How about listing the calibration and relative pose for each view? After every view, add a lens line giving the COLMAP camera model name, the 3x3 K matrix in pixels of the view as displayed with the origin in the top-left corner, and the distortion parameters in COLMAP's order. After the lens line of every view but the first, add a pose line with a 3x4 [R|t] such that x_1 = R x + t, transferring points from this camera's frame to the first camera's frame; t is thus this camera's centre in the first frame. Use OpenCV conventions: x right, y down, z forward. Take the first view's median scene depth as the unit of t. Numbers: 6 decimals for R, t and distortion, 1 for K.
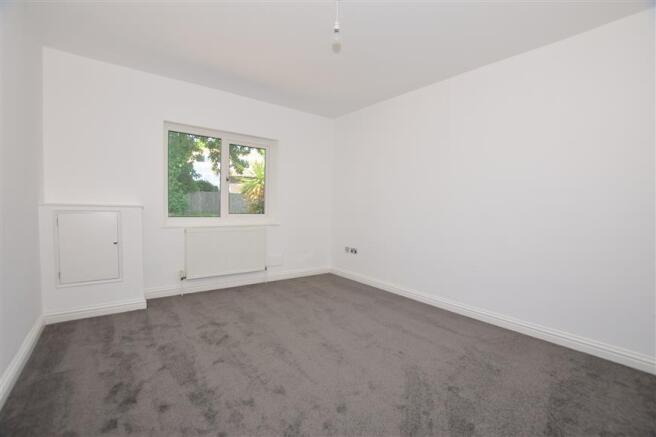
lens RADIAL K [[294.0, 0, 327.3], [0, 294.0, 221.8], [0, 0, 1]] dist [-0.023377, 0.001289]
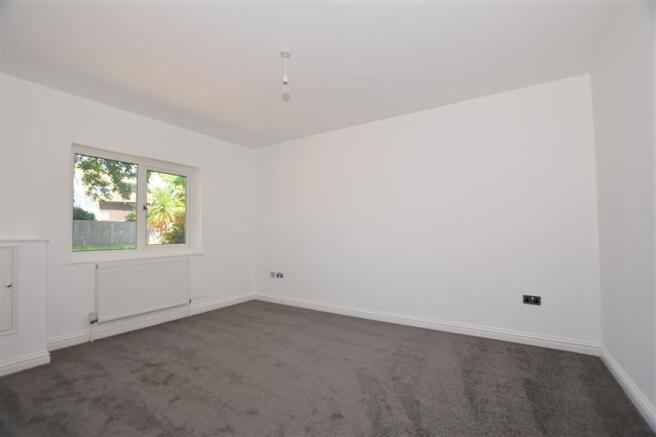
lens RADIAL K [[294.0, 0, 327.3], [0, 294.0, 221.8], [0, 0, 1]] dist [-0.023377, 0.001289]
pose [[0.942703, -0.020809, 0.332982, -0.169108], [0.049038, 0.995855, -0.076597, -0.002890], [-0.330008, 0.088537, 0.939817, -0.086042]]
